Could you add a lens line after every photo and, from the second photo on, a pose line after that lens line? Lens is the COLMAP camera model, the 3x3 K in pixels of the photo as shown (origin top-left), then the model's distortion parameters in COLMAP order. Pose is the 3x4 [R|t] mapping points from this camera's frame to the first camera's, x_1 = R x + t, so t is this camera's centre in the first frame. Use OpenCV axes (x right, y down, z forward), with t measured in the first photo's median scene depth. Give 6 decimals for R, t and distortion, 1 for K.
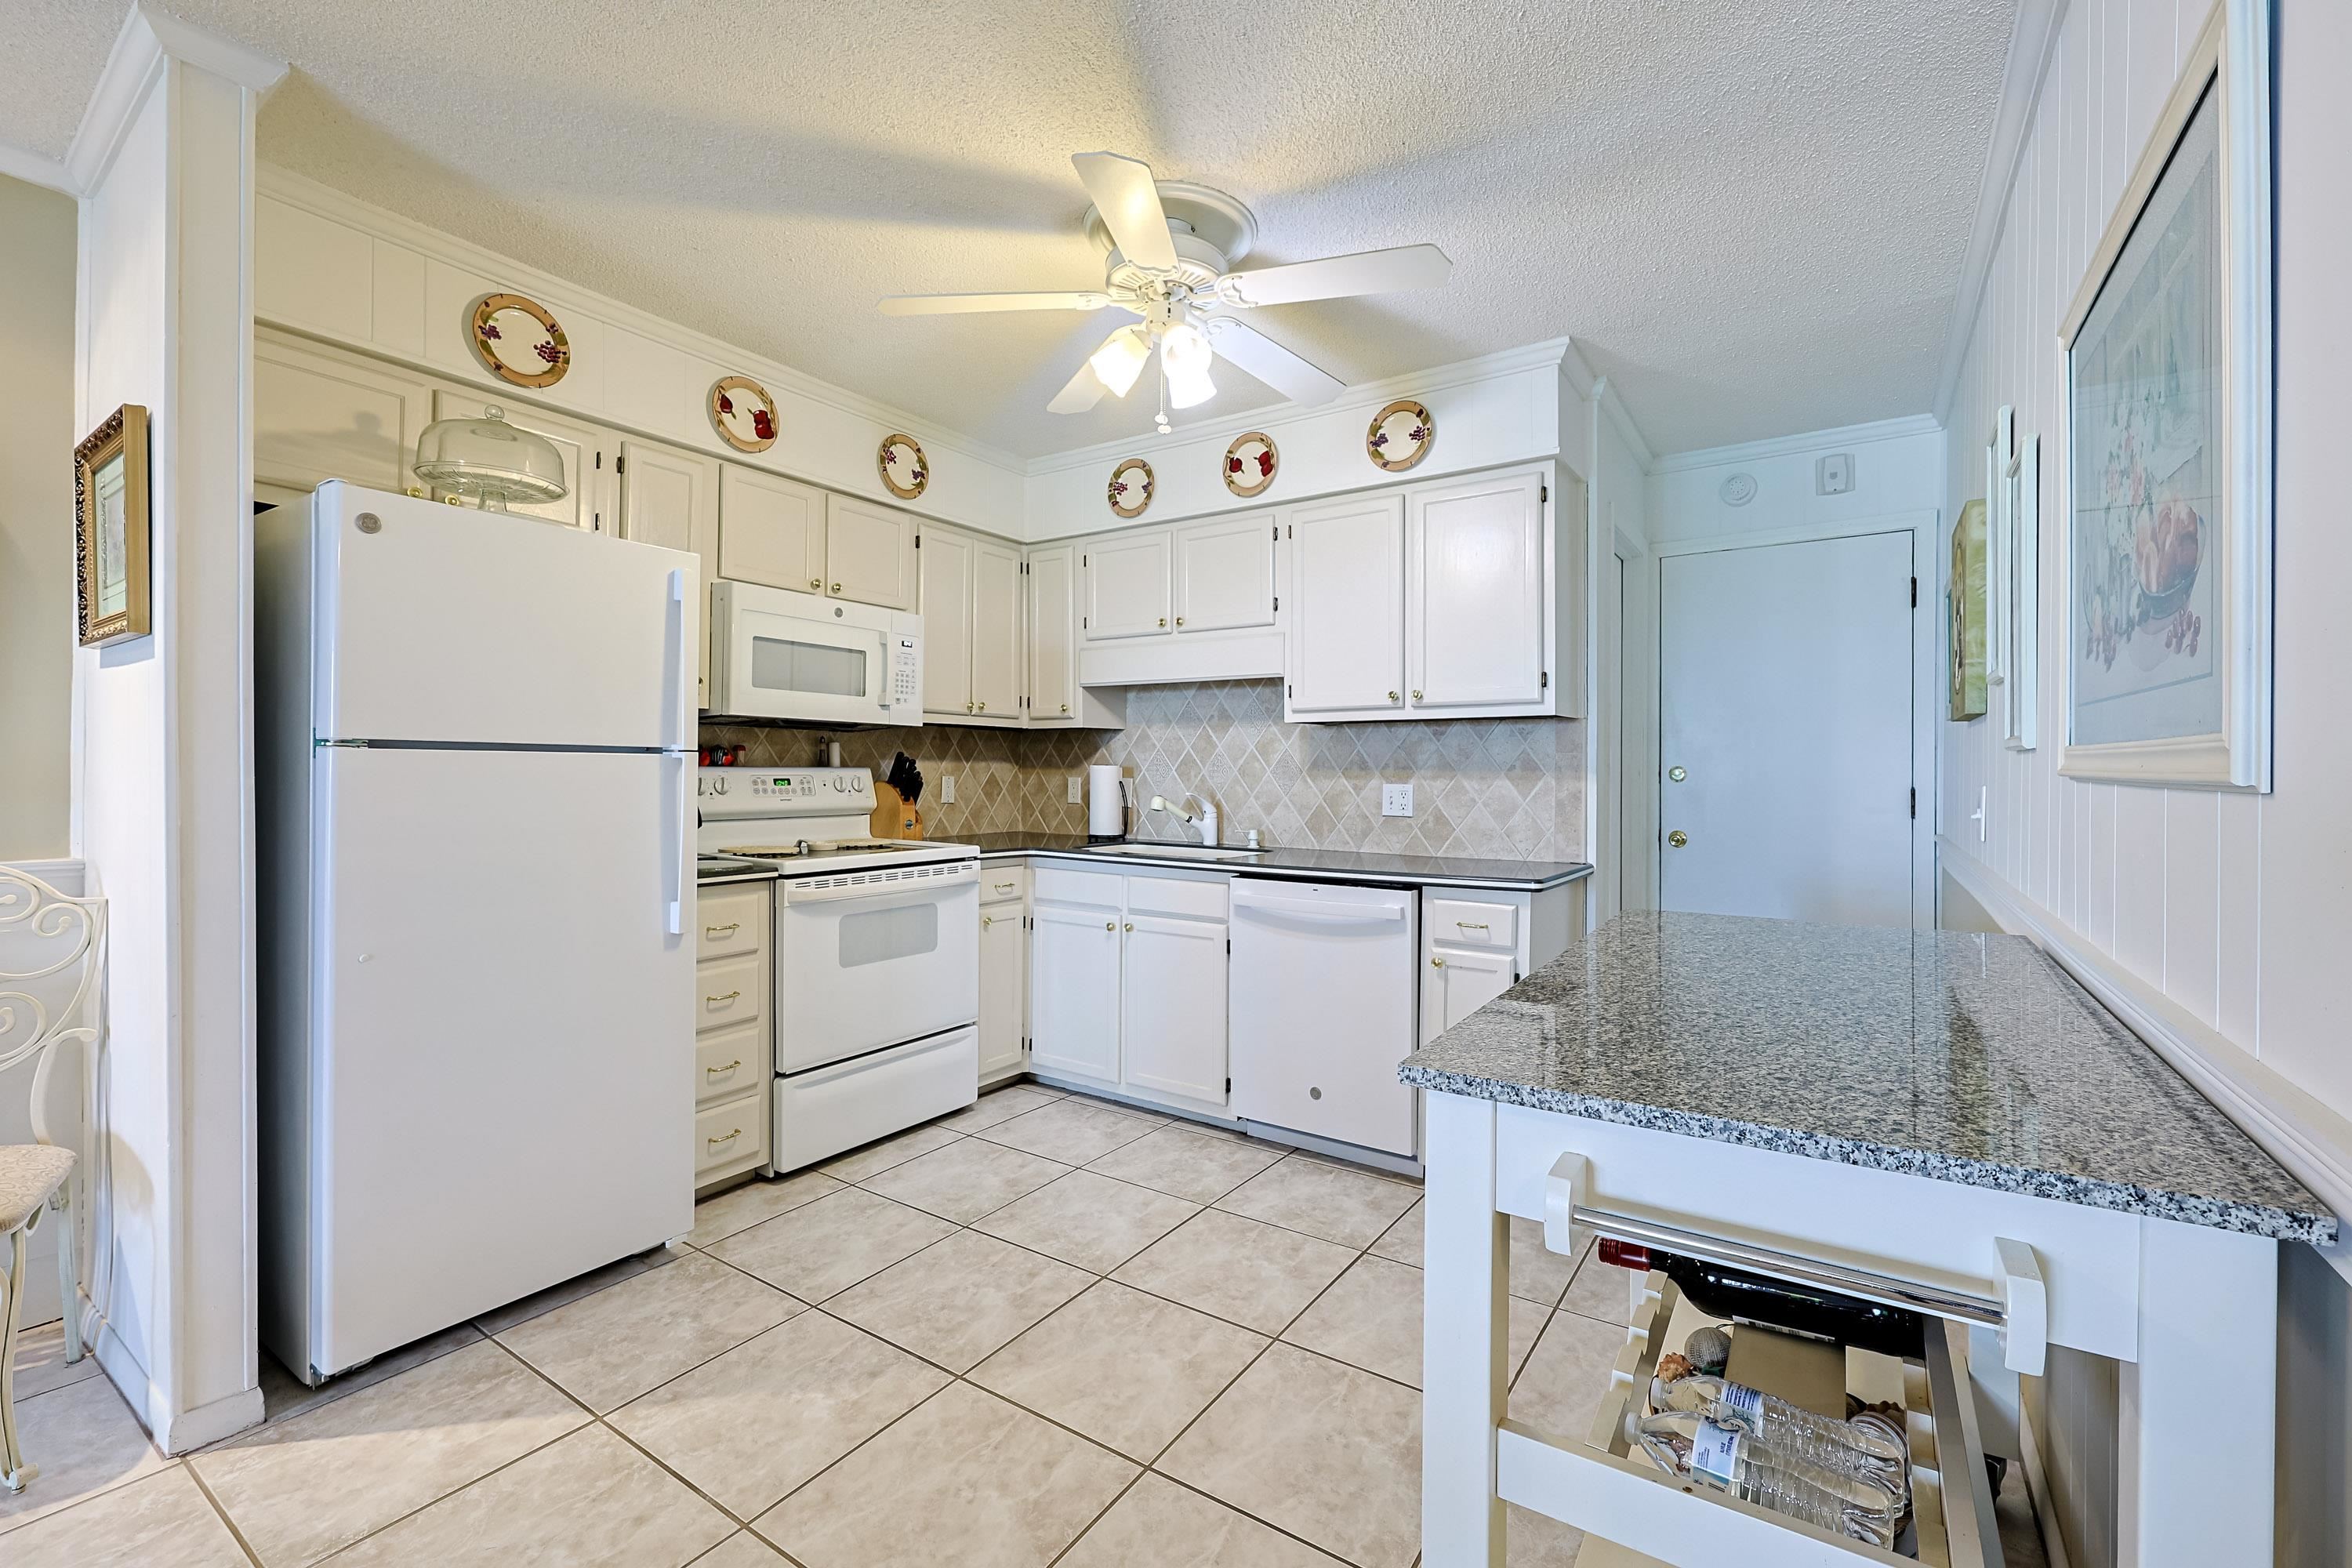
lens RADIAL K [[996.1, 0, 1174.1], [0, 996.1, 773.9], [0, 0, 1]] dist [0.001389, 0.000229]
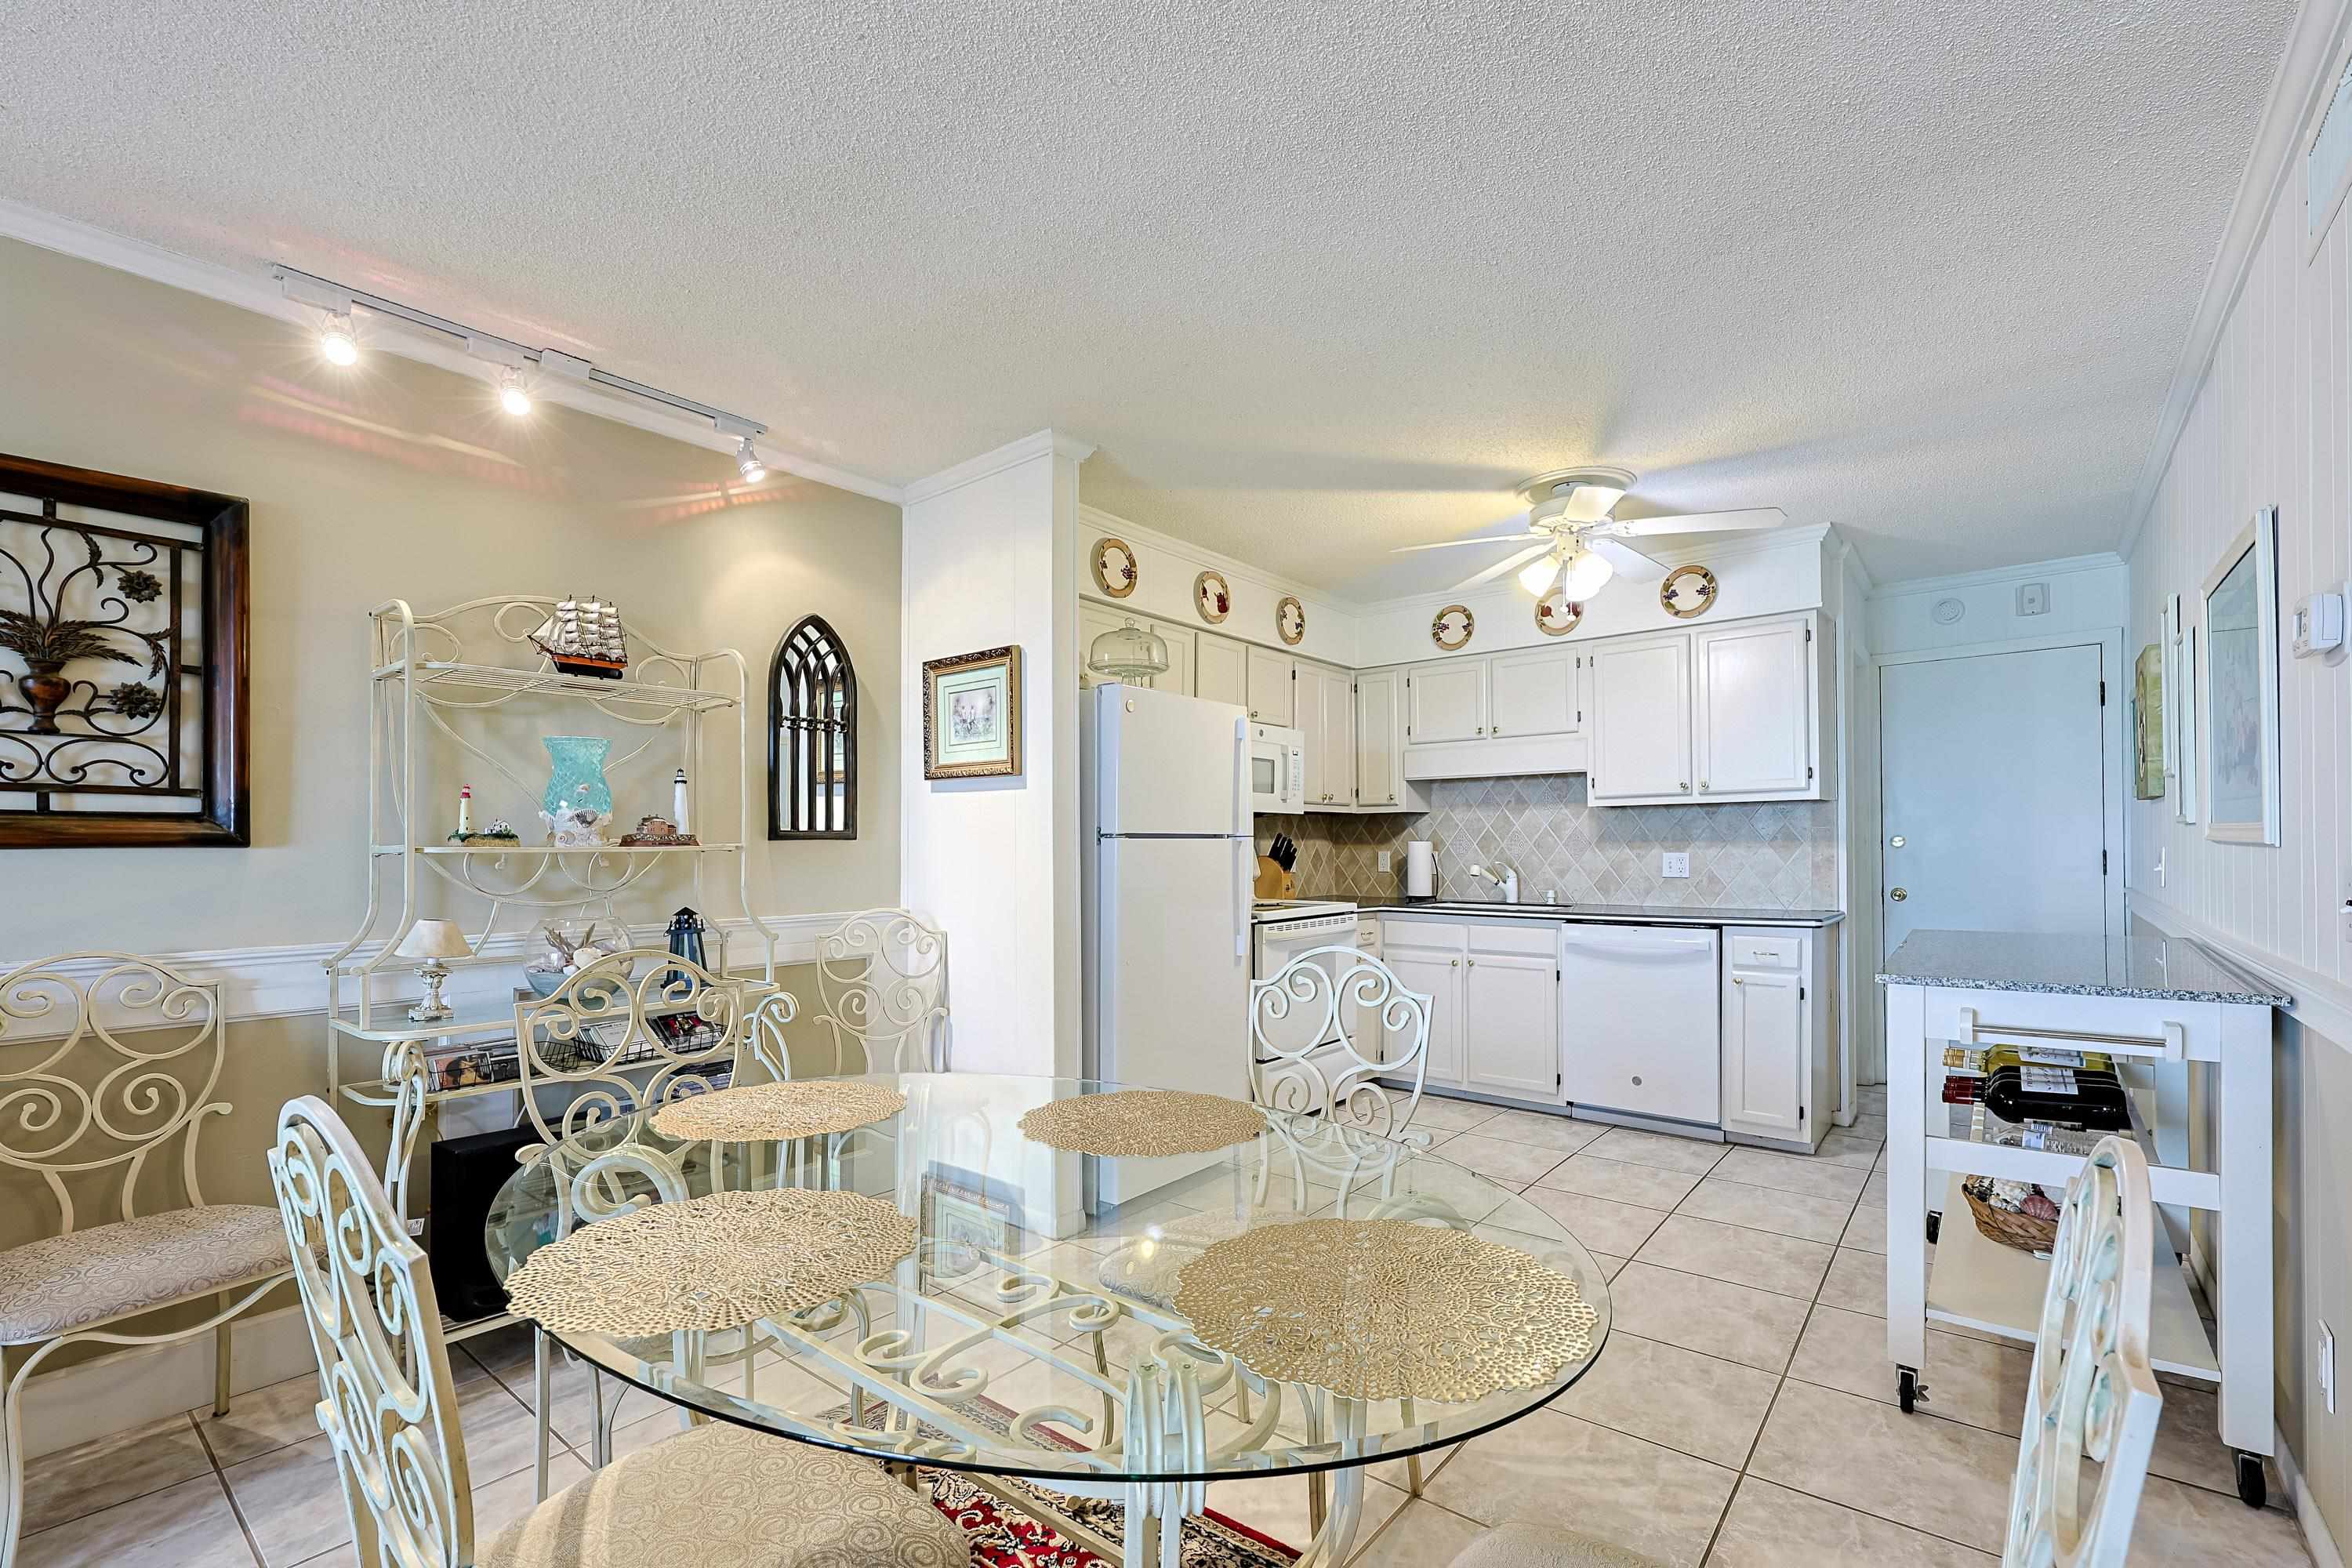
lens RADIAL K [[1021.1, 0, 1184.0], [0, 1021.1, 844.7], [0, 0, 1]] dist [0.000153, 0.000262]
pose [[0.995950, -0.014704, -0.088694, -0.305004], [0.014351, 0.999886, -0.004622, -0.002968], [0.088751, 0.003330, 0.996048, -0.390630]]
